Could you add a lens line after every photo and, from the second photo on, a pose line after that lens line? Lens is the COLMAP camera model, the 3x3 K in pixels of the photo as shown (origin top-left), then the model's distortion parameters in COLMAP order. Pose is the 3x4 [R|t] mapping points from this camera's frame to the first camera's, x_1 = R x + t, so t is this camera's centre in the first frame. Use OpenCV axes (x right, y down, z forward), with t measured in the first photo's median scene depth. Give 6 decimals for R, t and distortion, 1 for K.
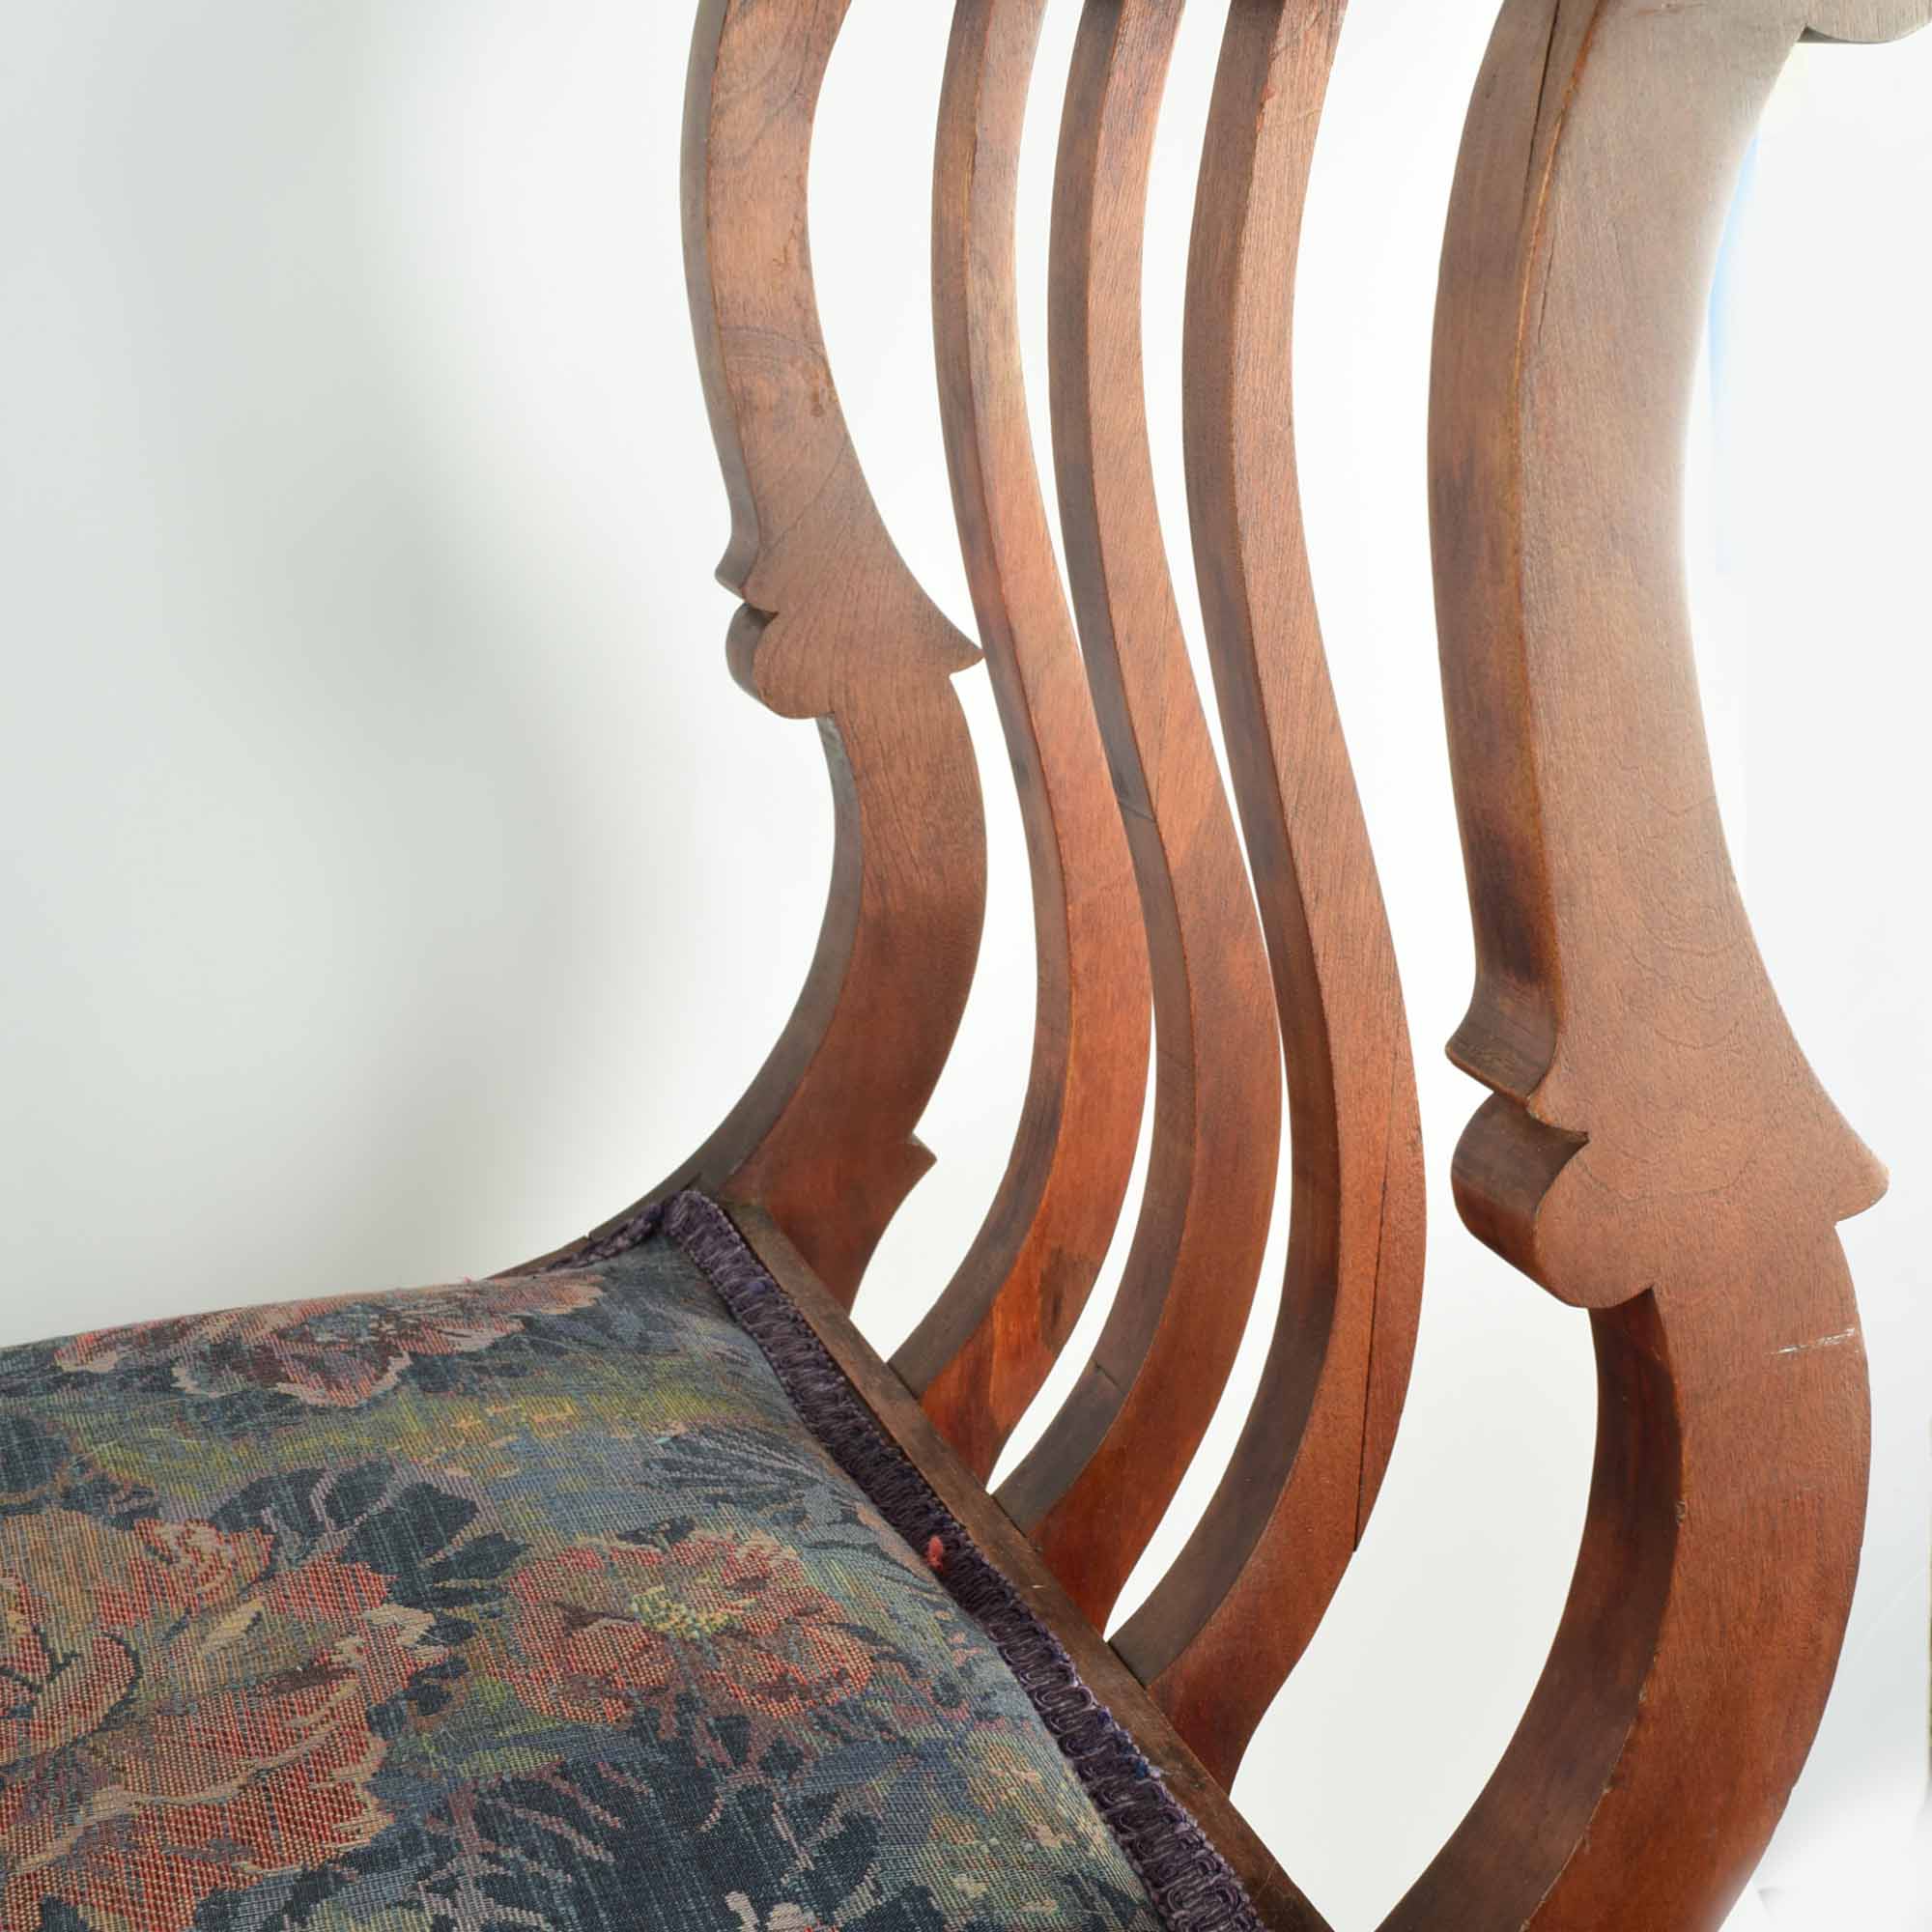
lens RADIAL K [[3244.8, 0, 1077.7], [0, 3244.8, 963.4], [0, 0, 1]] dist [-0.032647, 0.031359]
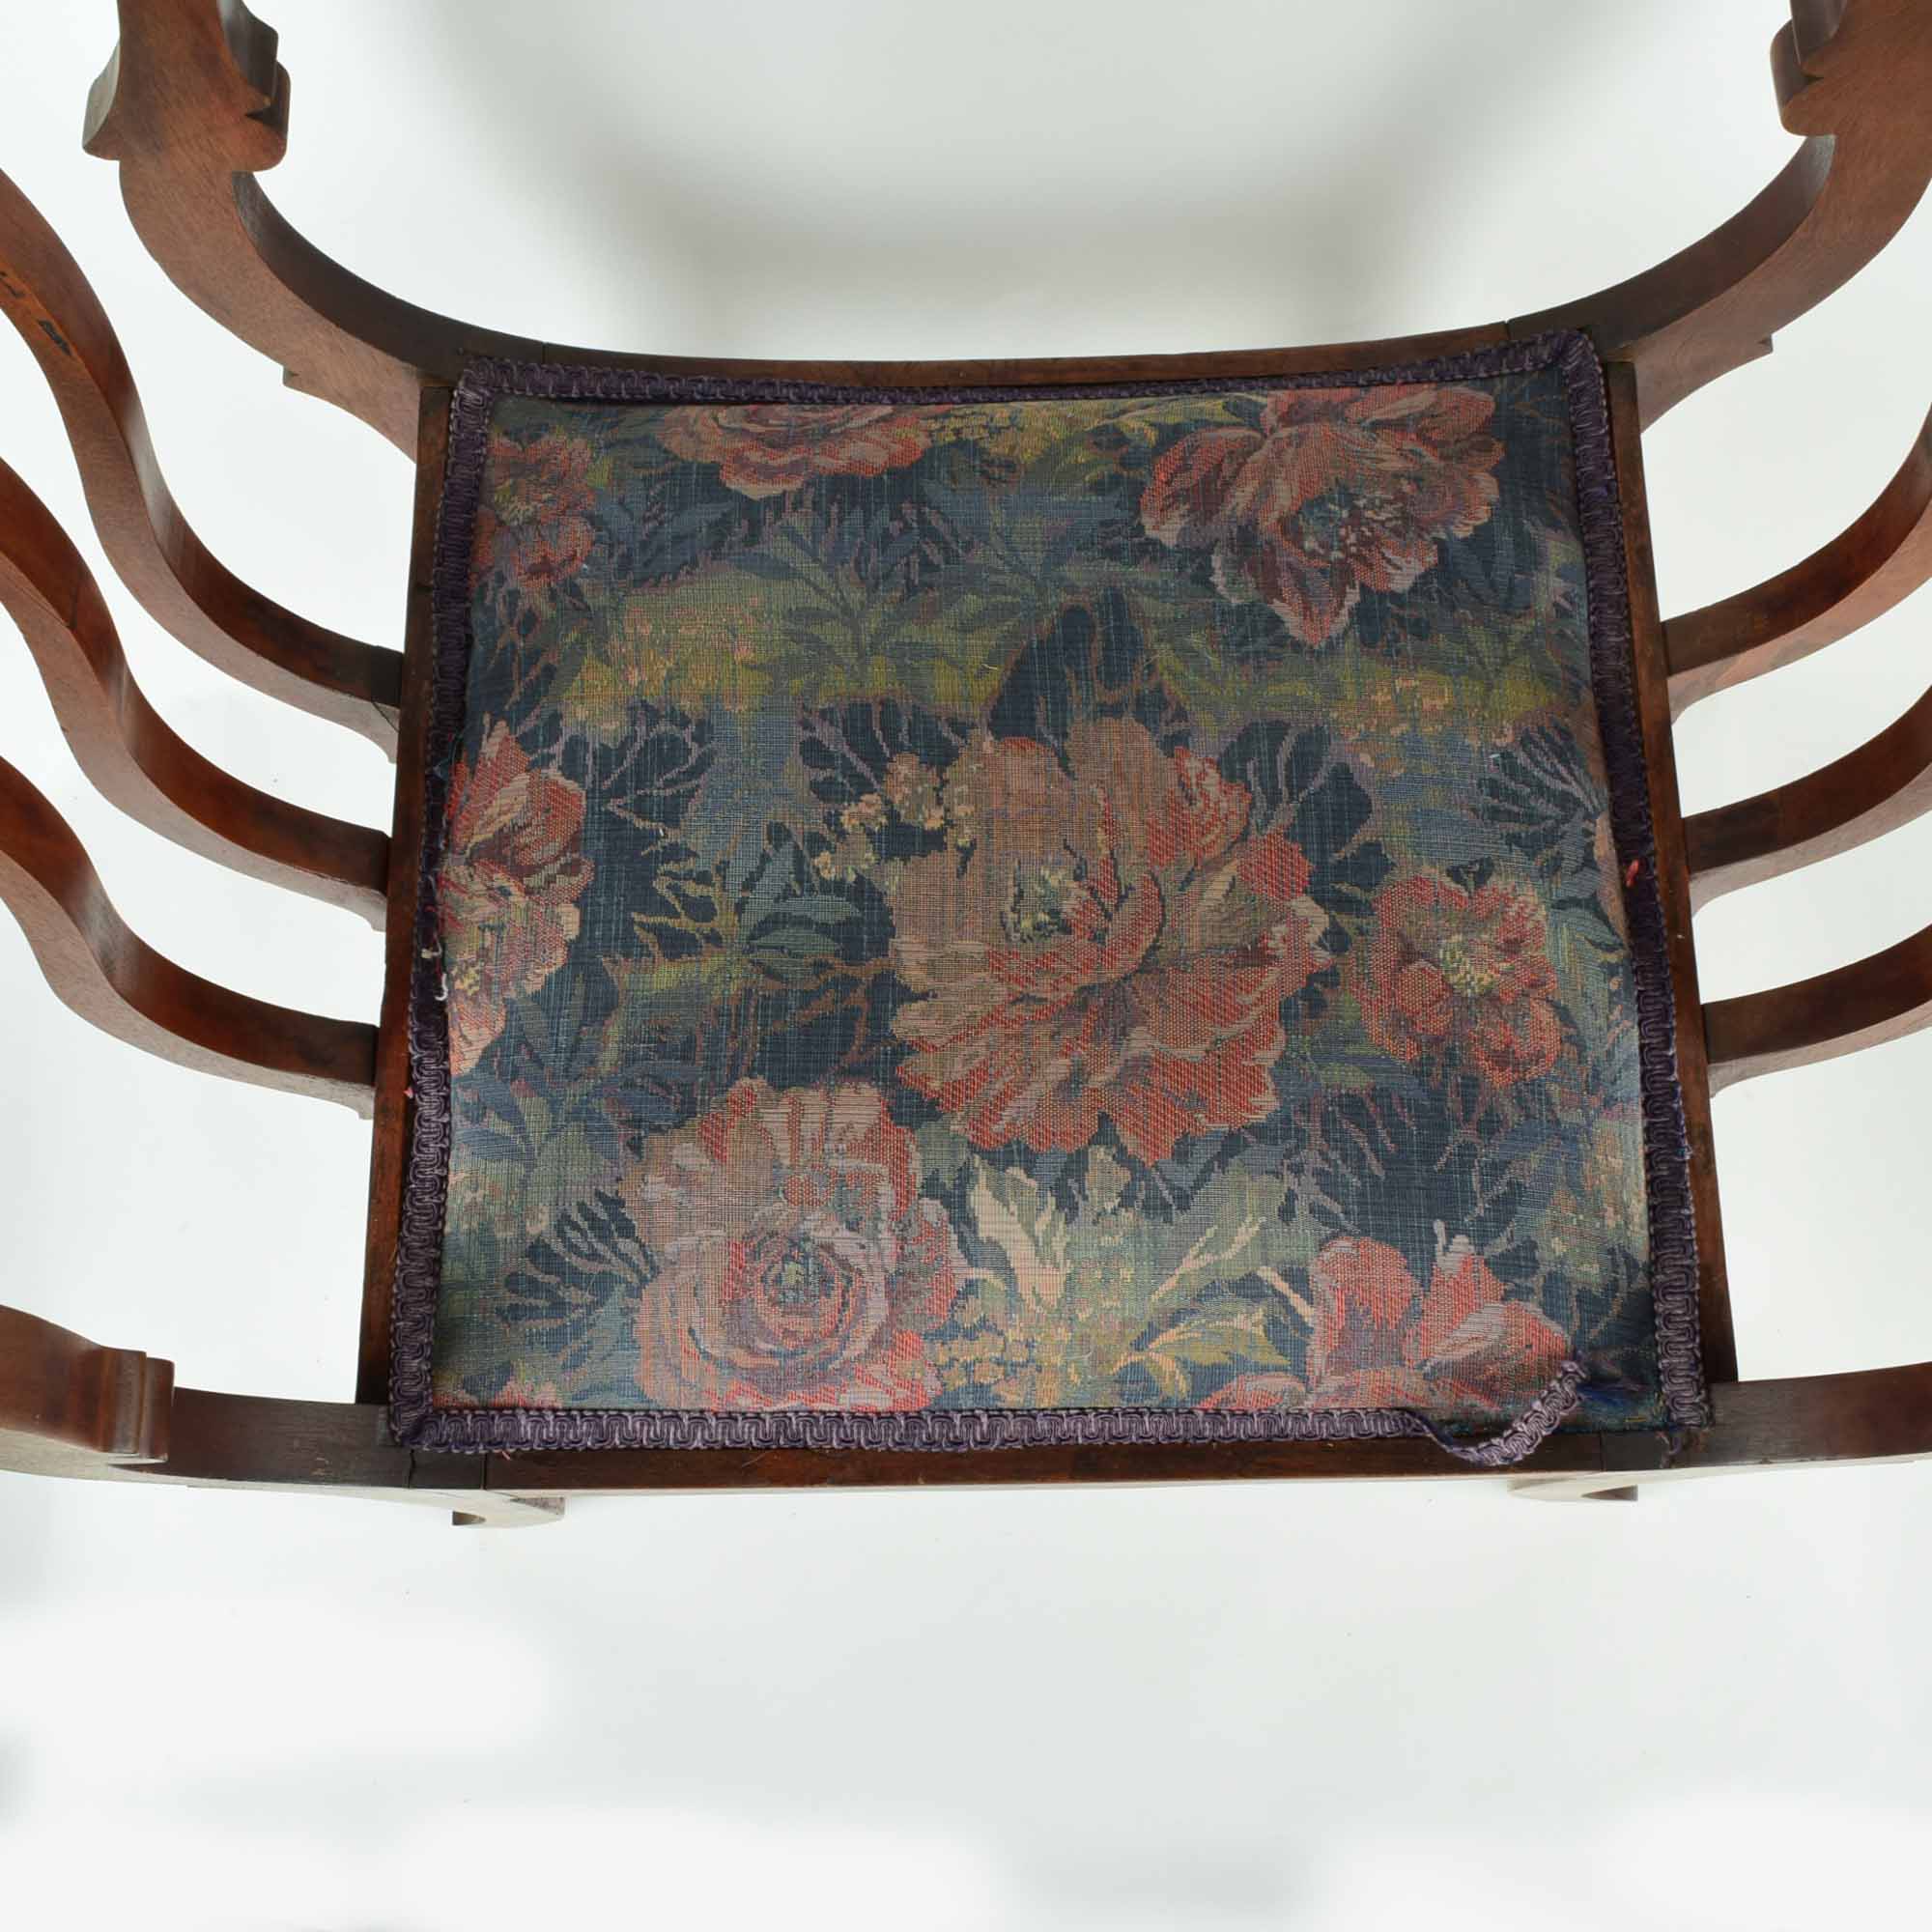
lens RADIAL K [[2201.0, 0, 966.0], [0, 2201.0, 966.0], [0, 0, 1]] dist [-0.011181, -0.015168]
pose [[0.934382, 0.345892, -0.085377, -0.264518], [-0.122049, 0.535907, 0.835409, -0.727725], [0.334715, -0.770171, 0.542957, 0.267509]]
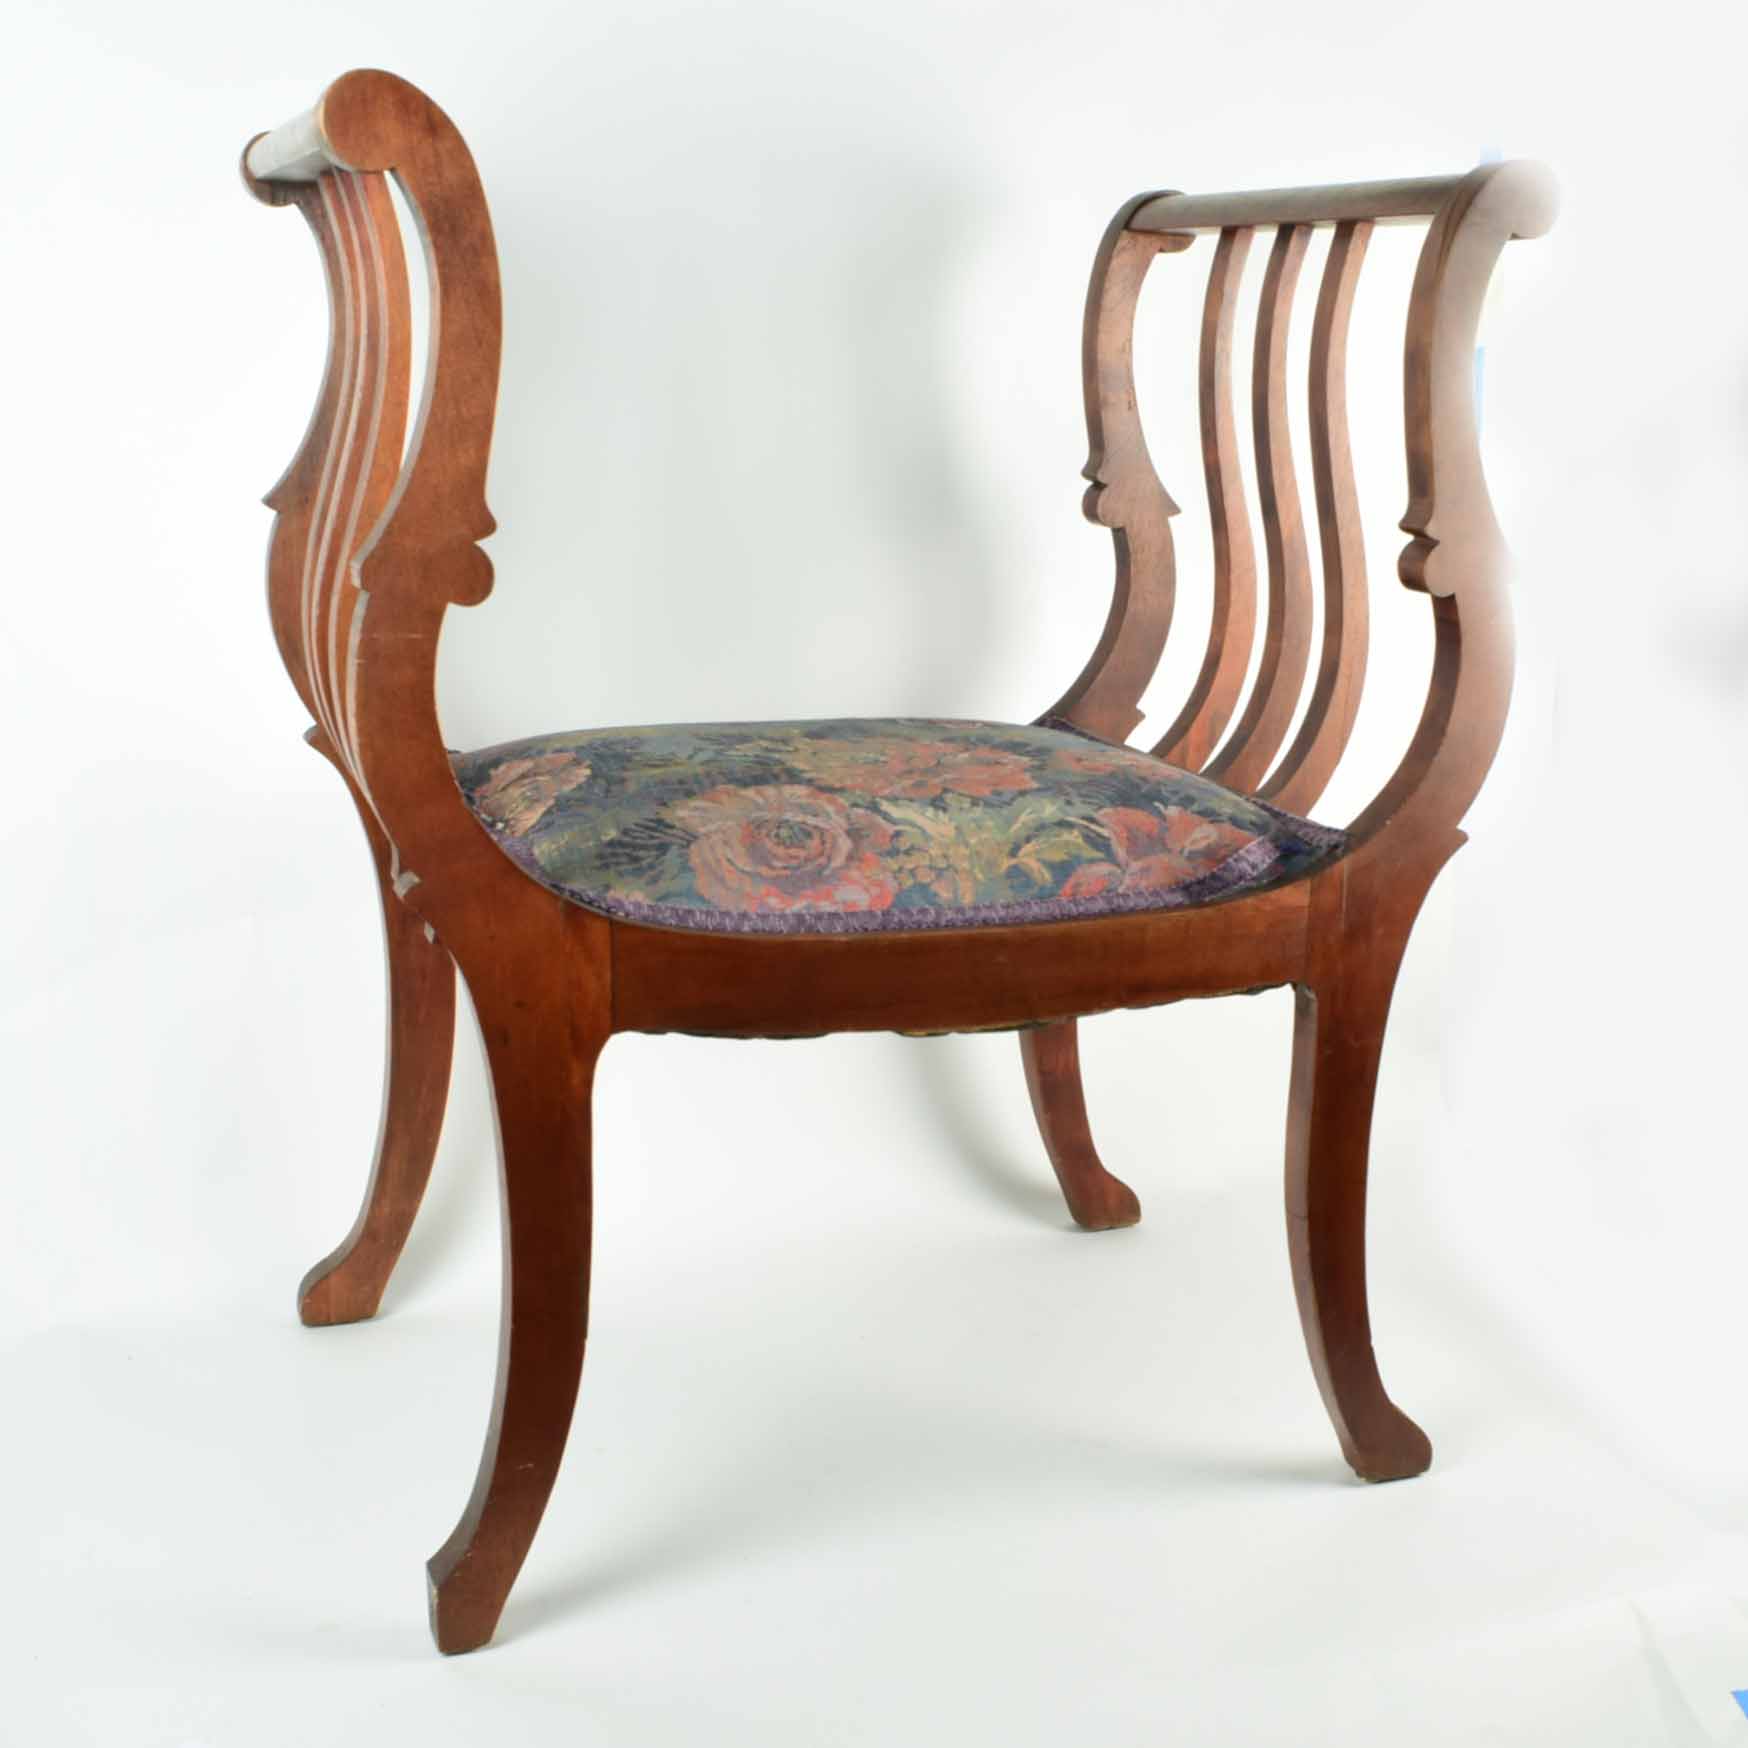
lens RADIAL K [[2362.5, 0, 1033.7], [0, 2362.5, 905.5], [0, 0, 1]] dist [0.001983, -0.005662]
pose [[0.997732, 0.055899, 0.037492, -0.261738], [-0.052425, 0.994740, -0.087995, 0.510578], [-0.042214, 0.085830, 0.995415, -1.101901]]
